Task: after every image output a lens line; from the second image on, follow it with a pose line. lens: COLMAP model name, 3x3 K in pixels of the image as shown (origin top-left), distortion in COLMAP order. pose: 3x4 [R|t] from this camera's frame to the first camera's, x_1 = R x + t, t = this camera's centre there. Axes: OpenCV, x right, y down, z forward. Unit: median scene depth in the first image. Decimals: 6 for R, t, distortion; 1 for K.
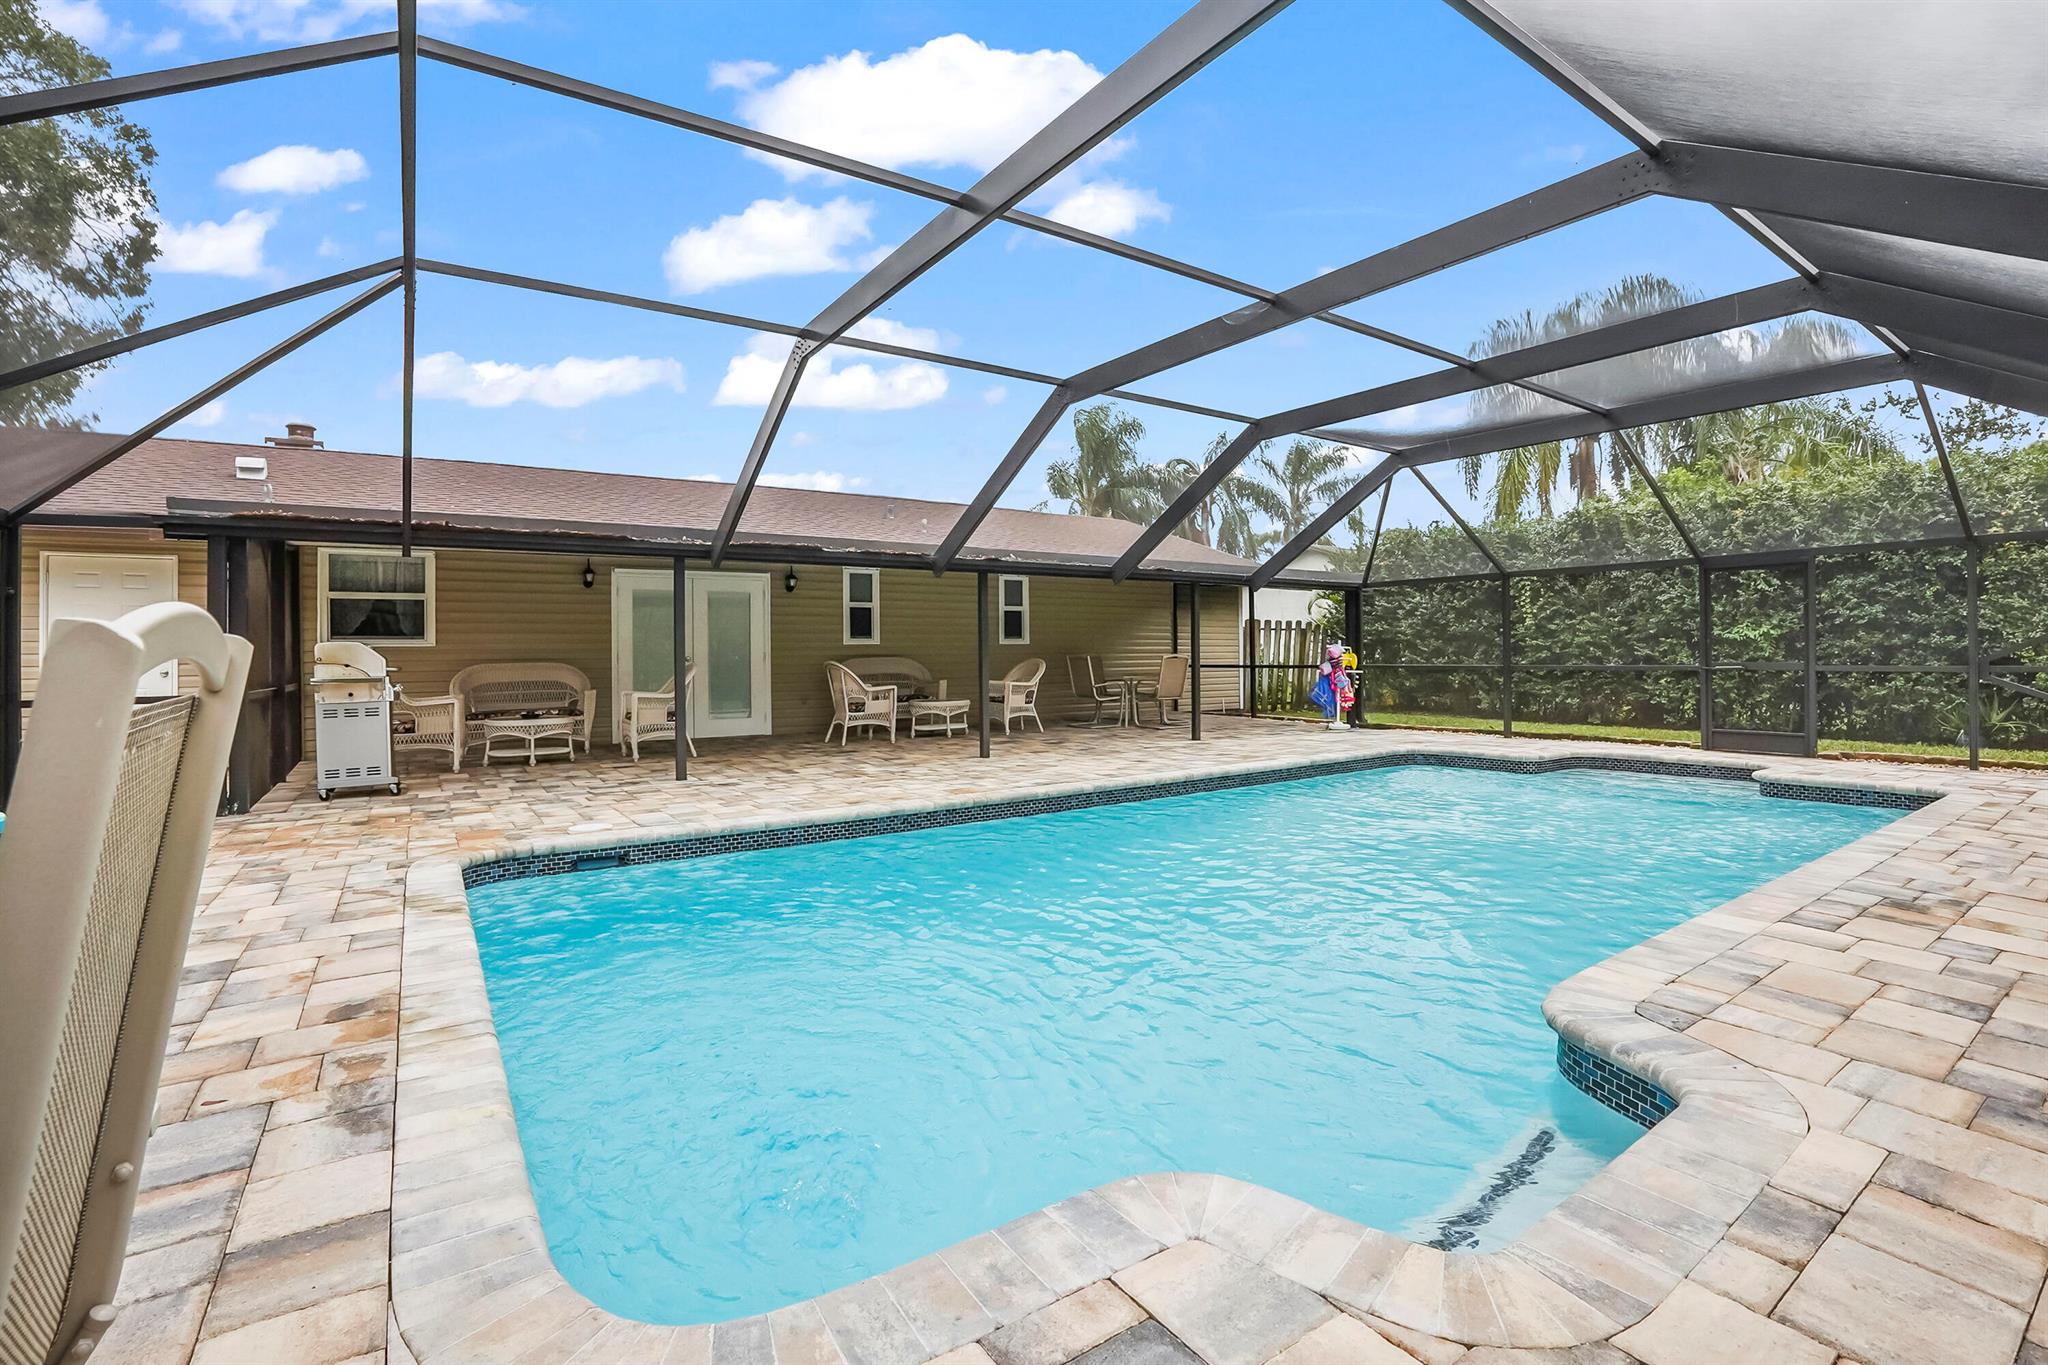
lens RADIAL K [[864.3, 0, 1014.7], [0, 864.3, 649.1], [0, 0, 1]] dist [-0.083304, 0.000052]
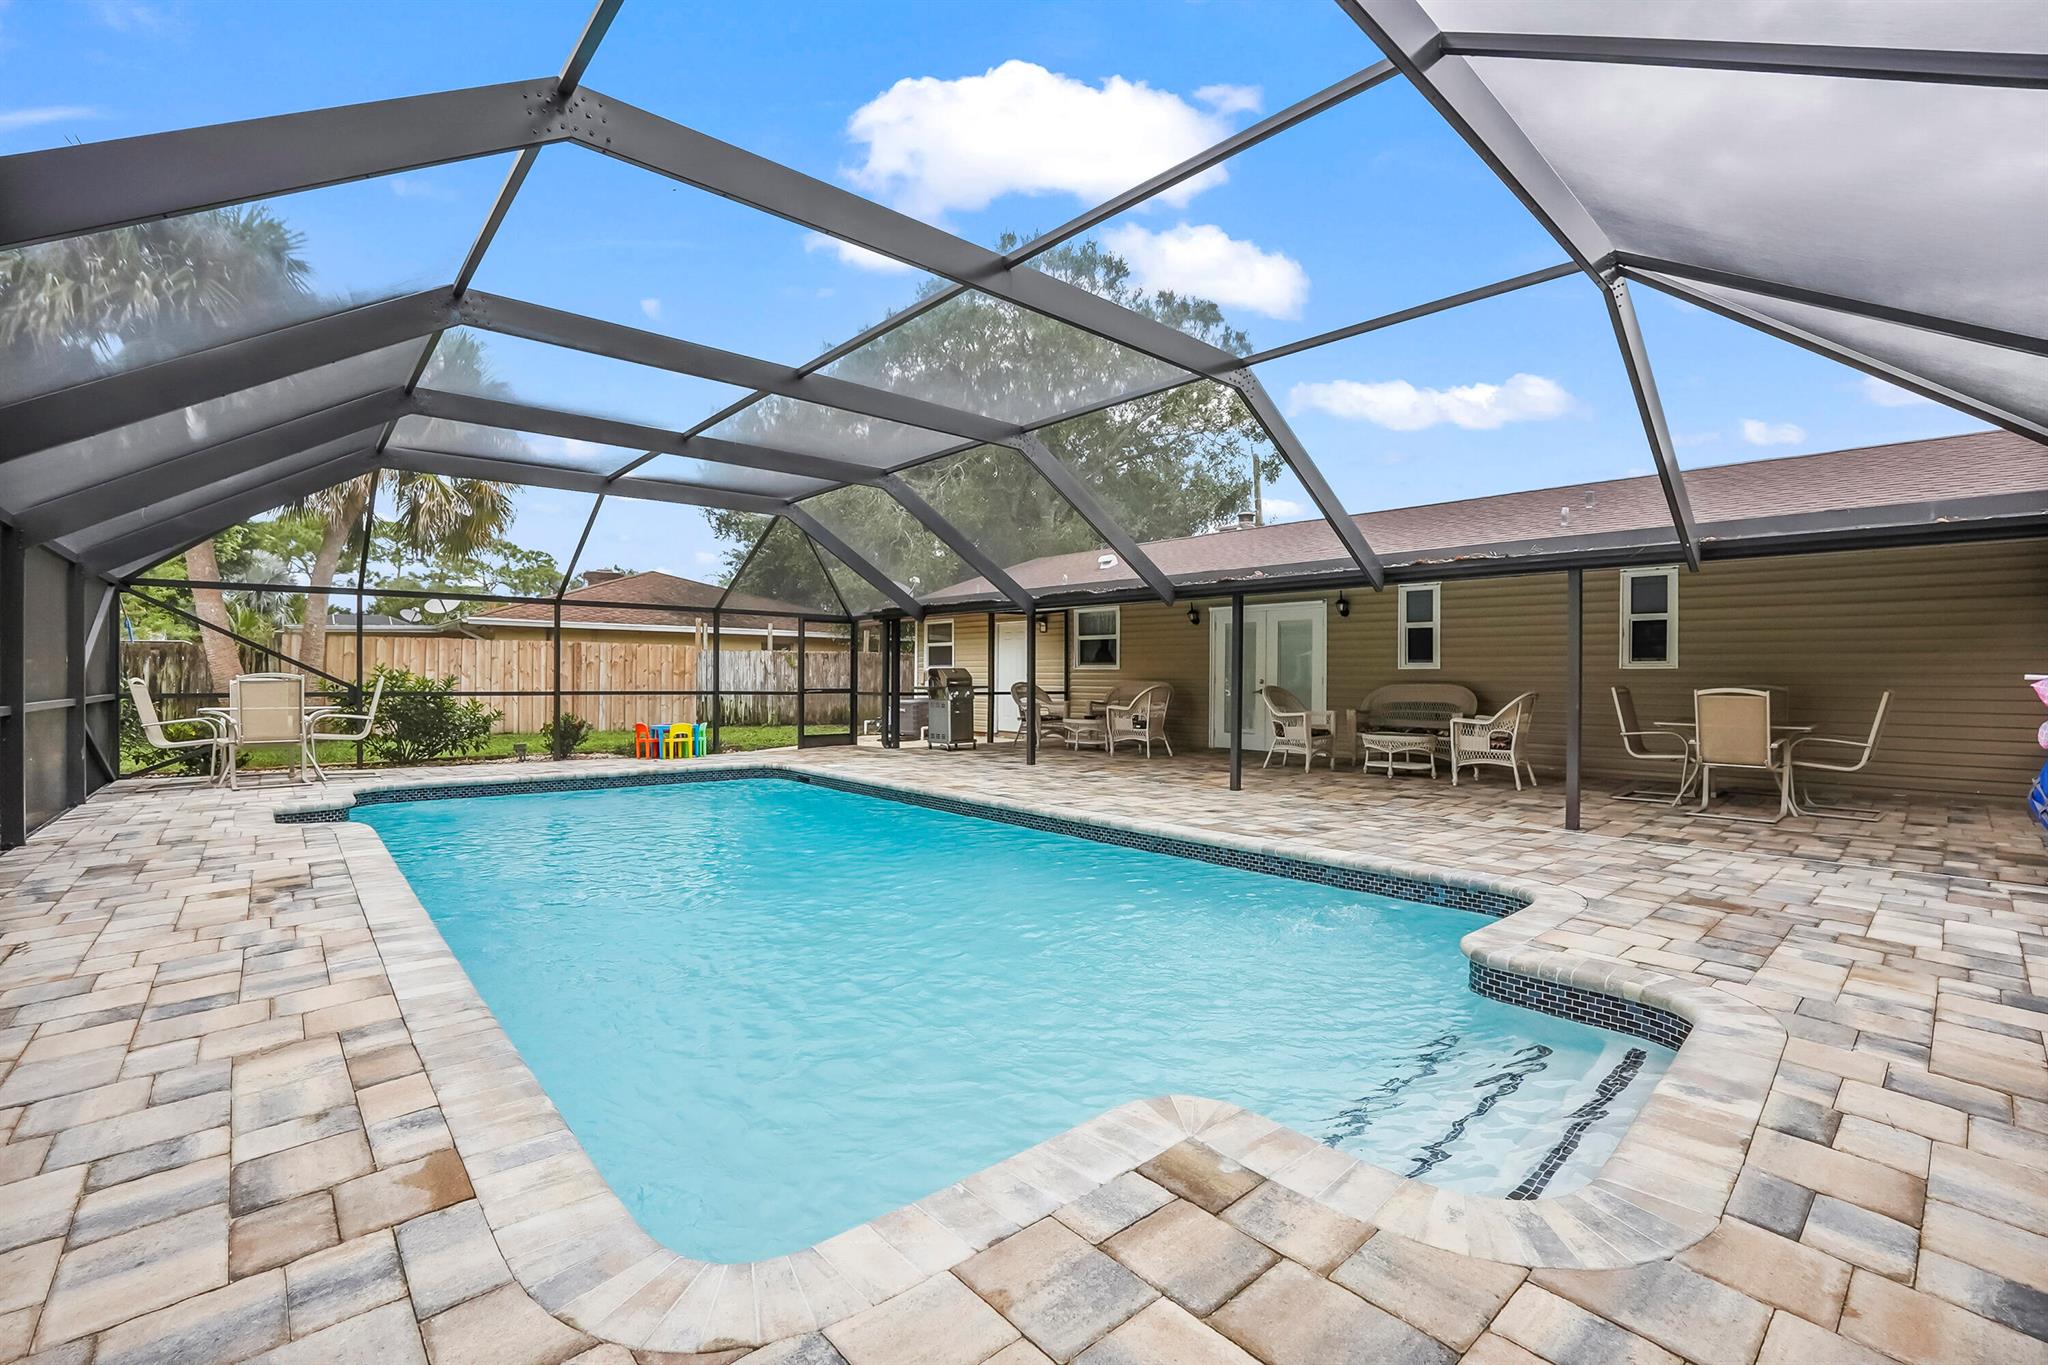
lens RADIAL K [[889.1, 0, 1053.9], [0, 889.1, 680.7], [0, 0, 1]] dist [-0.044699, 0.000233]
pose [[0.200752, 0.015488, -0.979520, 0.673484], [-0.003084, 0.999880, 0.015178, -0.006643], [0.979637, -0.000026, 0.200775, 0.465715]]
